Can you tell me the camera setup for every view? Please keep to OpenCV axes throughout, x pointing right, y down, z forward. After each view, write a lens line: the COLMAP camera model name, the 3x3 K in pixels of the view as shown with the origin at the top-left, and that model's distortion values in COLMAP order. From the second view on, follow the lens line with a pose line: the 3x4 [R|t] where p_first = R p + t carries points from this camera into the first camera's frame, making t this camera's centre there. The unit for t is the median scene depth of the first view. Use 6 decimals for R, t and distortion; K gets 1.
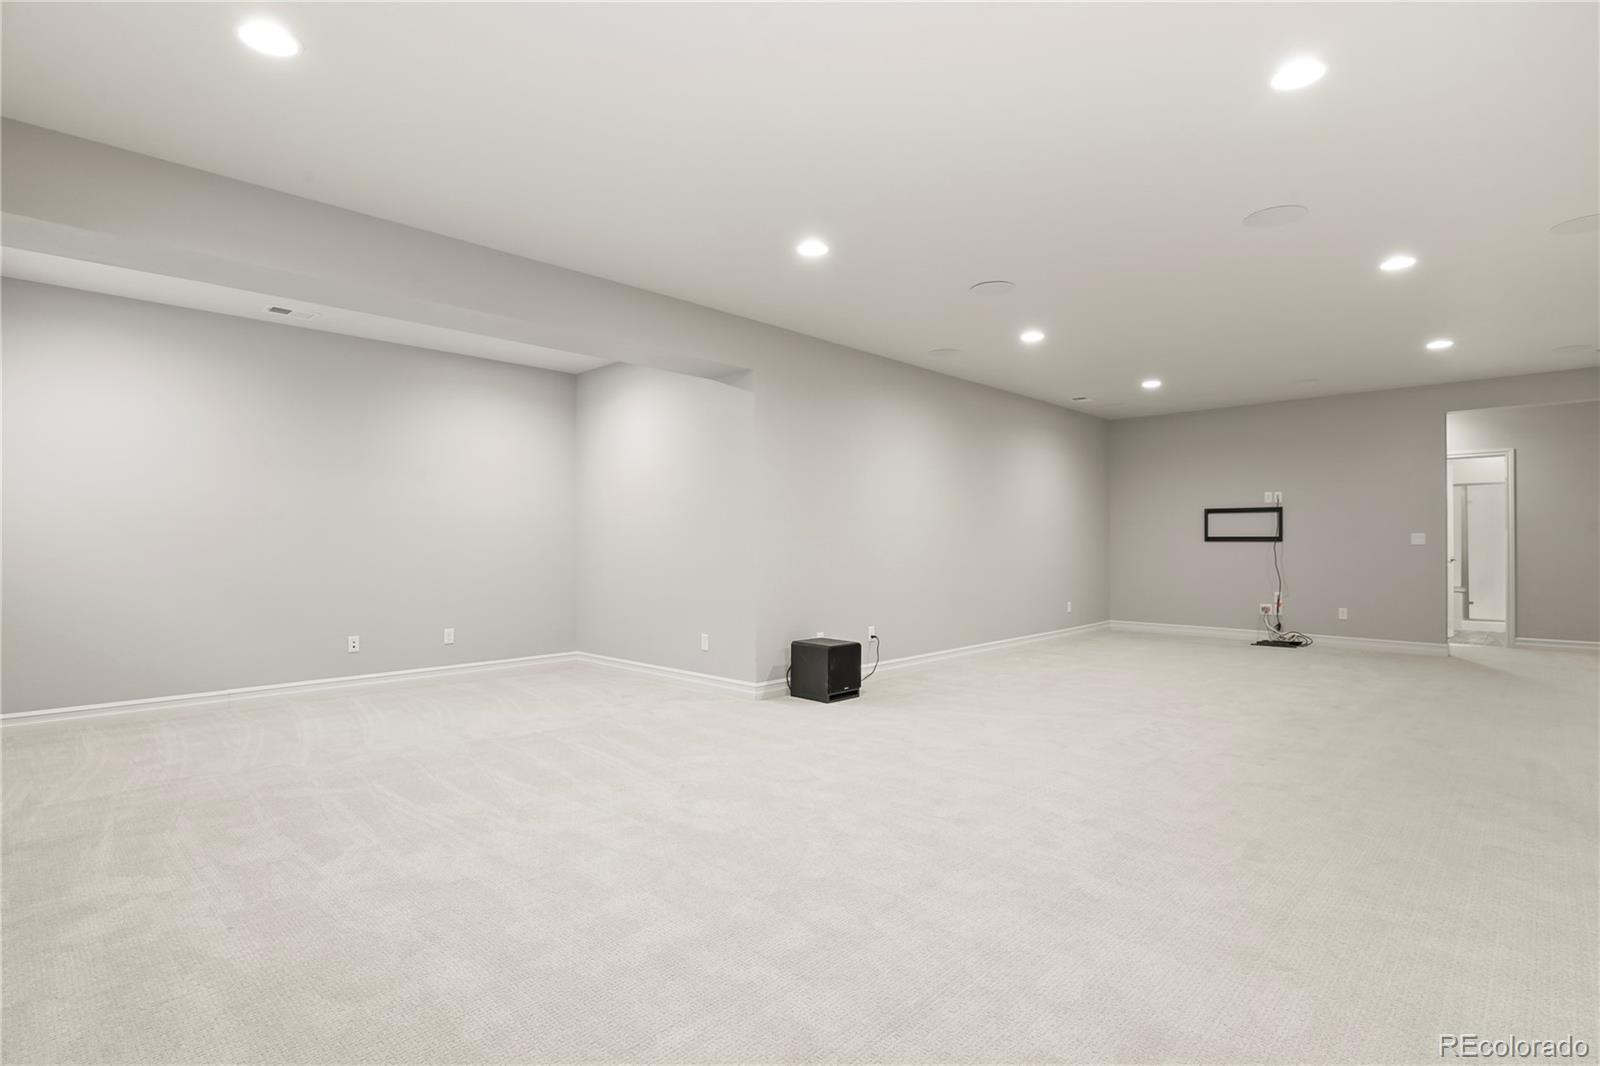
lens RADIAL K [[775.0, 0, 795.2], [0, 775.0, 535.7], [0, 0, 1]] dist [-0.002101, -0.000914]
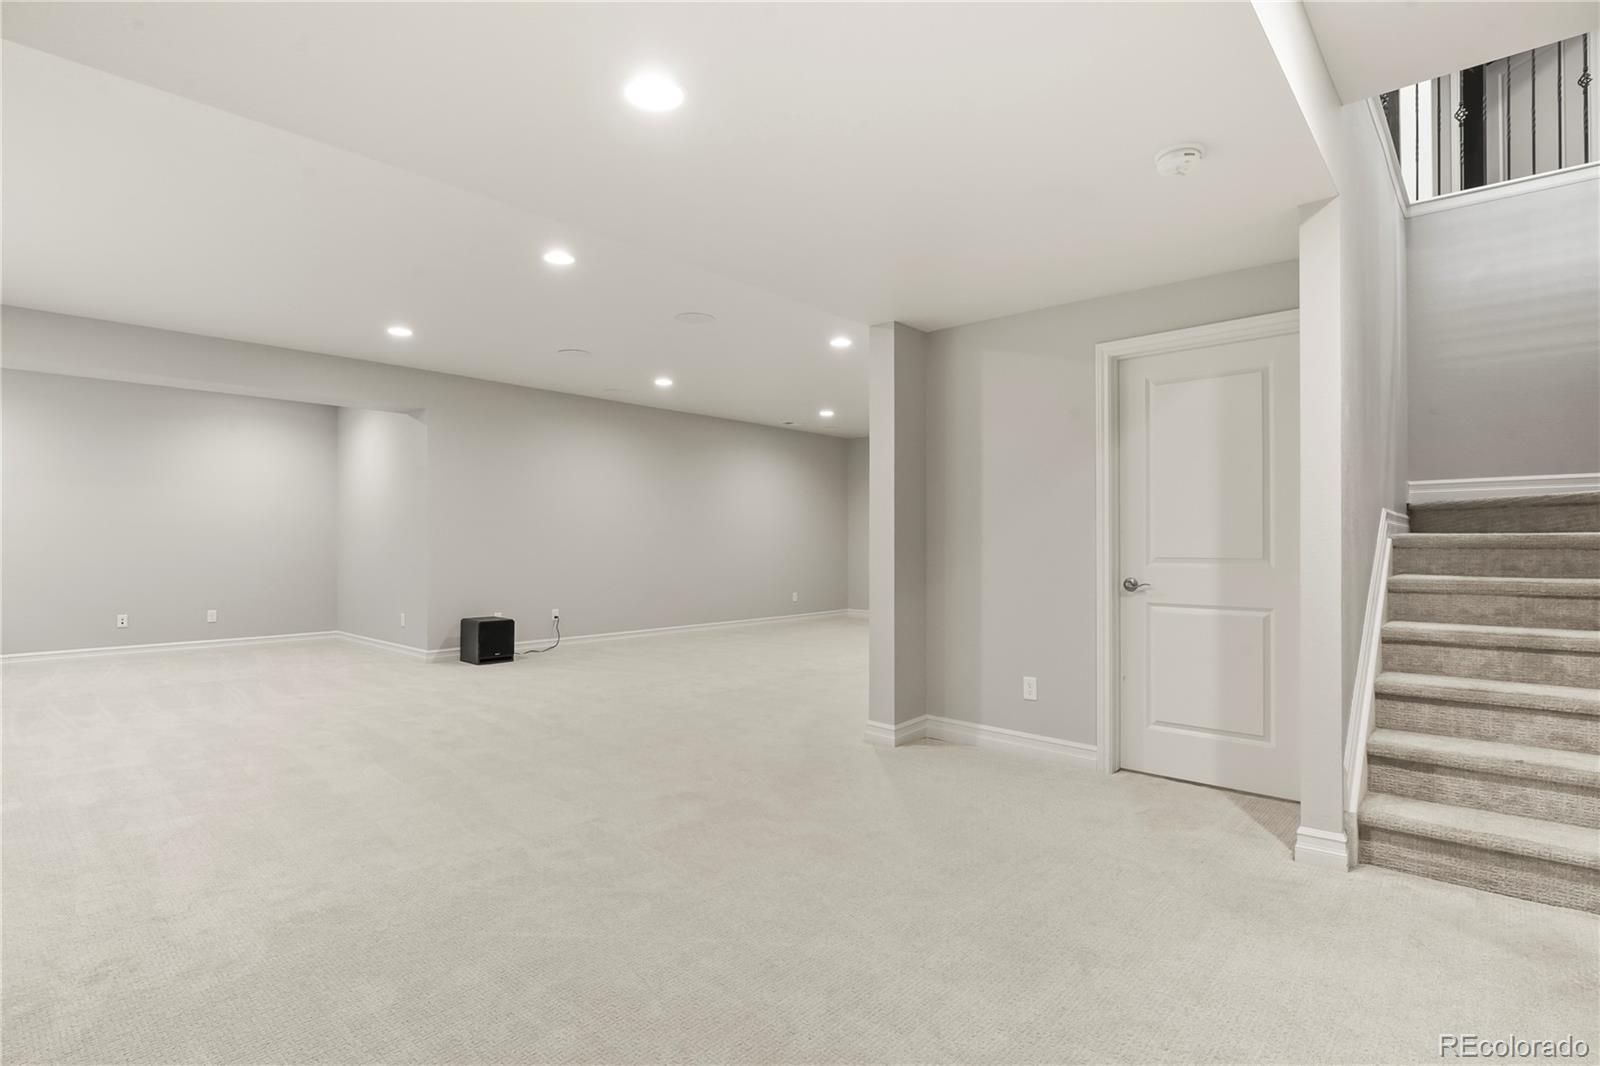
lens RADIAL K [[775.0, 0, 803.7], [0, 775.0, 537.6], [0, 0, 1]] dist [-0.002101, -0.000914]
pose [[0.999561, 0.004451, 0.029303, 0.527501], [-0.004571, 0.999981, 0.004023, -0.006773], [-0.029285, -0.004155, 0.999562, -0.308490]]
